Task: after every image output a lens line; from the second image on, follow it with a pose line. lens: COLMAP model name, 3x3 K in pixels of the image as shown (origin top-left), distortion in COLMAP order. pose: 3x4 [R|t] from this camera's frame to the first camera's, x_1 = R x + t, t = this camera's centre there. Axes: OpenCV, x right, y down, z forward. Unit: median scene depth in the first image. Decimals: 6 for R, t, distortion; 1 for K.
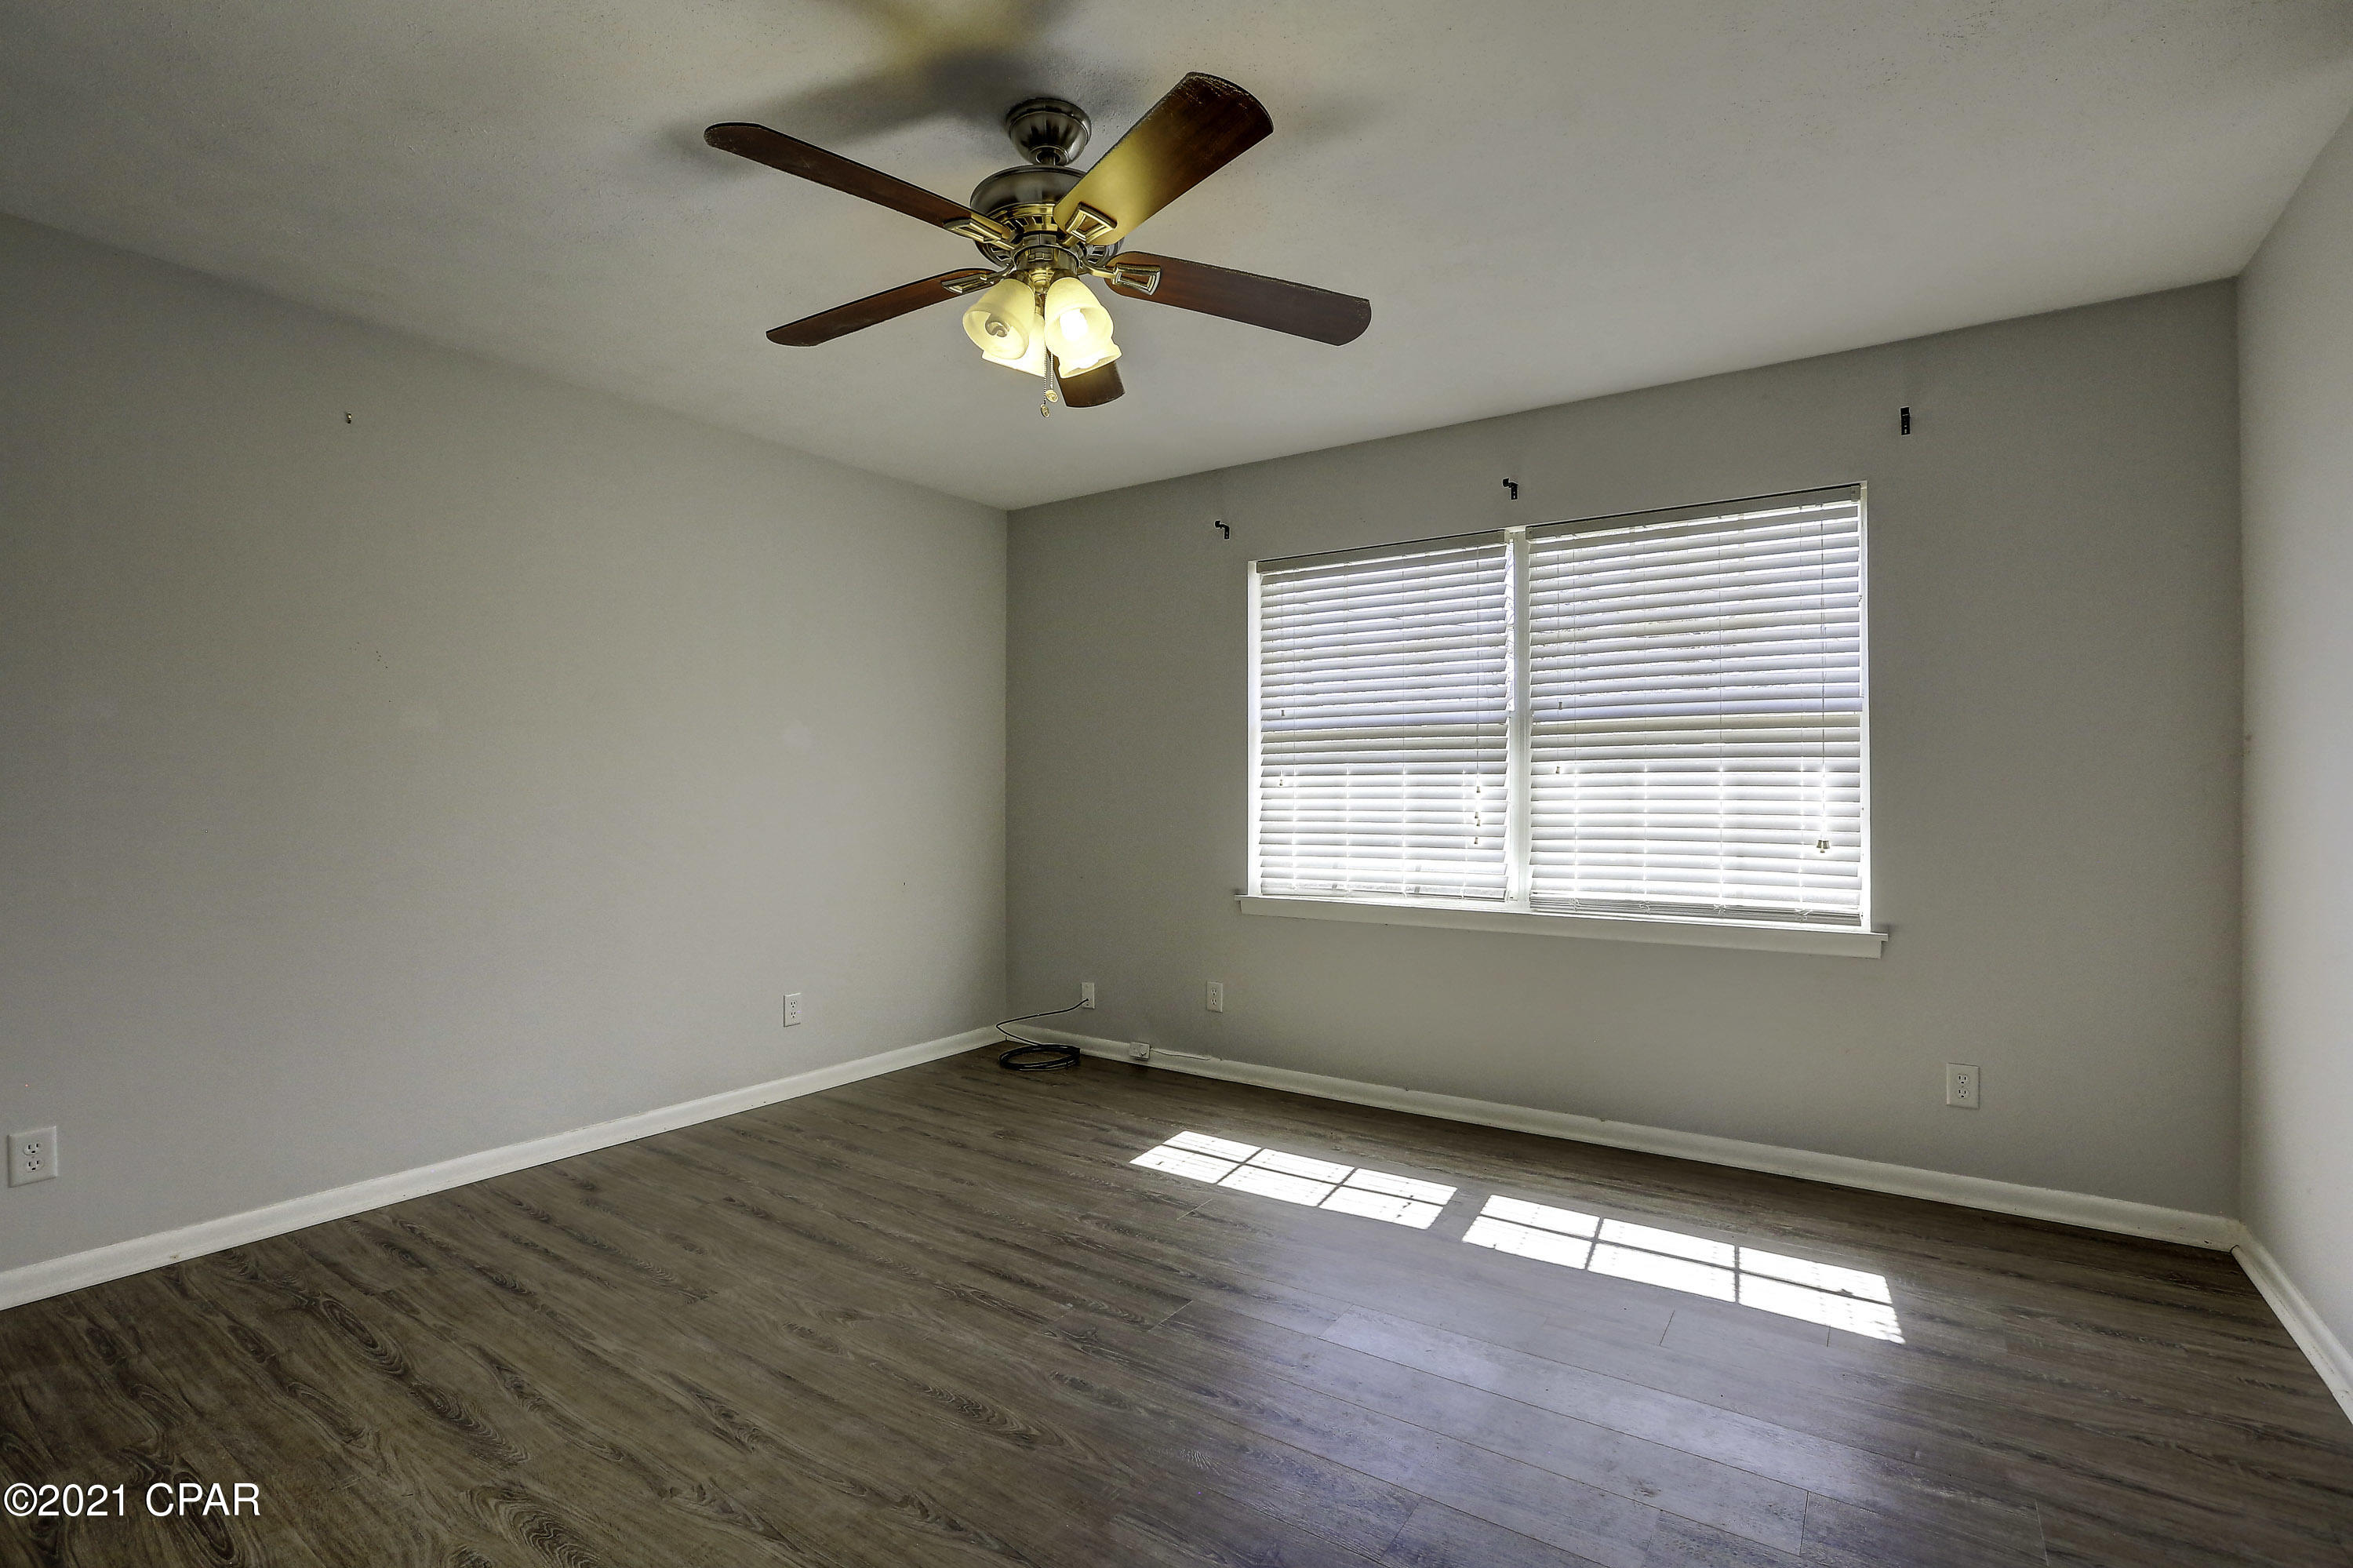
lens RADIAL K [[1076.0, 0, 1188.0], [0, 1076.0, 776.7], [0, 0, 1]] dist [-0.050050, 0.018643]
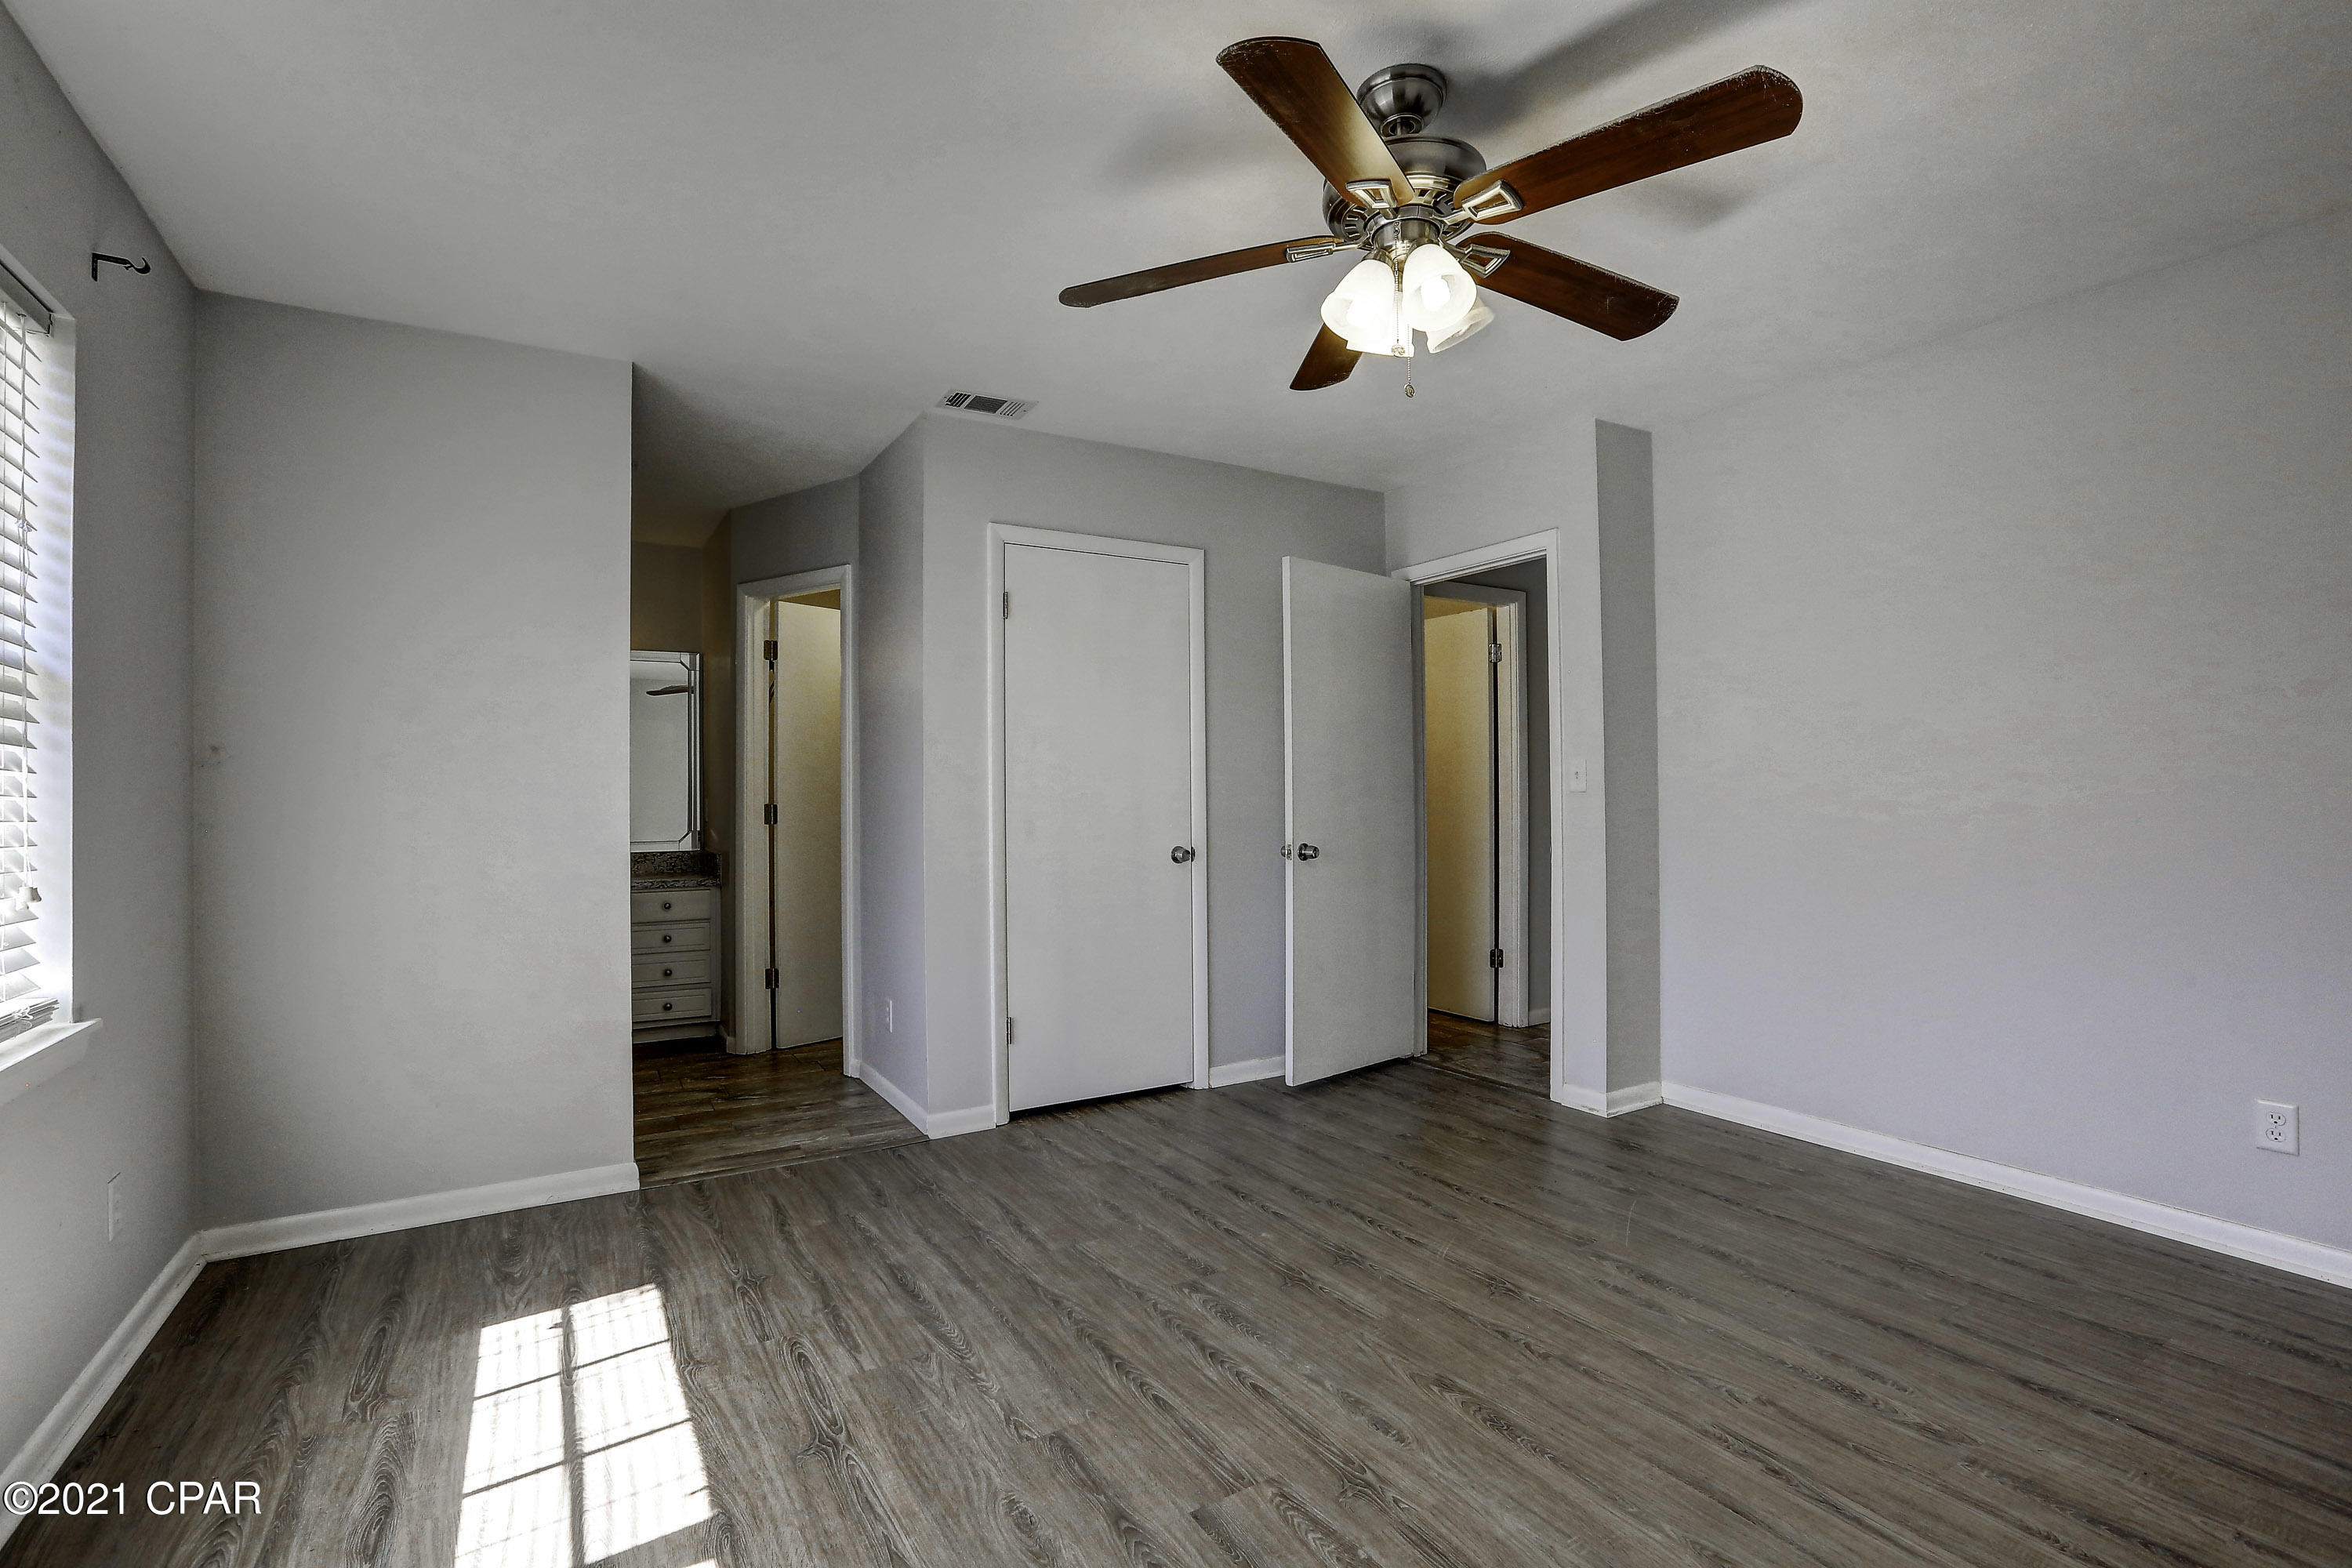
lens RADIAL K [[1073.3, 0, 1169.9], [0, 1073.3, 785.8], [0, 0, 1]] dist [-0.049072, 0.018077]
pose [[-0.904689, 0.011168, 0.425926, -0.338758], [0.006507, 0.999902, -0.012396, 0.022039], [-0.426023, -0.008443, -0.904673, 1.939826]]
